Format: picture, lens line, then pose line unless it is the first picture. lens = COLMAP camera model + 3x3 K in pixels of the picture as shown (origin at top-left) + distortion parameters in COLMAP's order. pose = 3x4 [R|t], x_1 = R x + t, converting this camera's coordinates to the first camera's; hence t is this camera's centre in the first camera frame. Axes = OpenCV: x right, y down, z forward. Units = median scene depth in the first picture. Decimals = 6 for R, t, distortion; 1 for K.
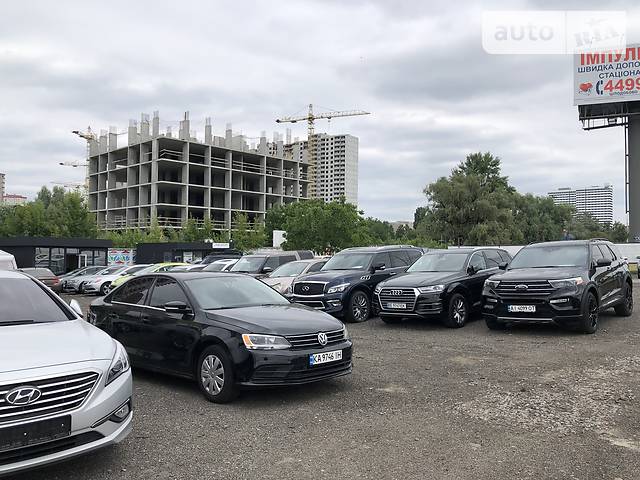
lens RADIAL K [[524.8, 0, 319.6], [0, 524.8, 237.1], [0, 0, 1]] dist [0.044411, -0.058799]
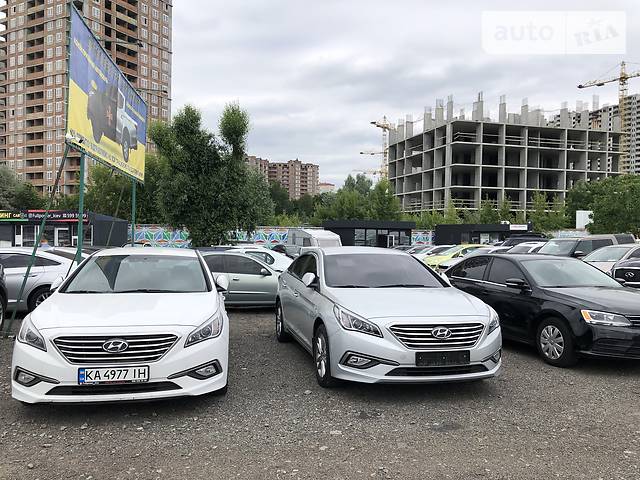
lens RADIAL K [[524.8, 0, 319.7], [0, 524.8, 239.6], [0, 0, 1]] dist [0.044411, -0.058799]
pose [[0.861201, 0.012615, -0.508109, -0.004049], [0.008454, 0.999198, 0.039135, -0.001292], [0.508195, -0.037998, 0.860403, -0.019985]]
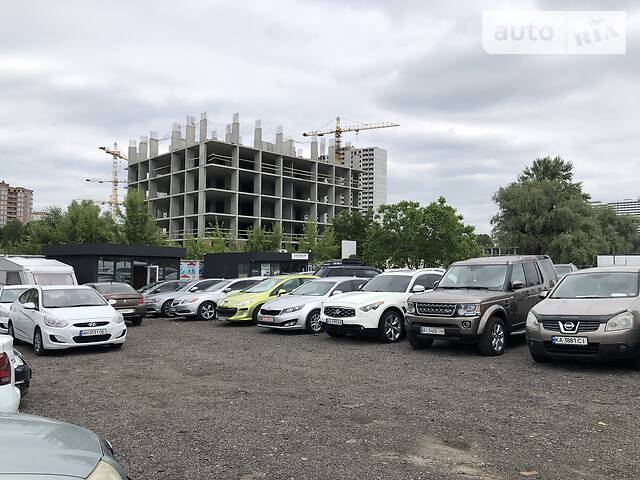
lens RADIAL K [[524.8, 0, 320.4], [0, 524.8, 239.9], [0, 0, 1]] dist [0.044411, -0.058799]
pose [[0.999400, -0.004339, -0.034369, -0.073559], [0.003488, 0.999687, -0.024785, 0.006062], [0.034466, 0.024650, 0.999102, 0.092463]]
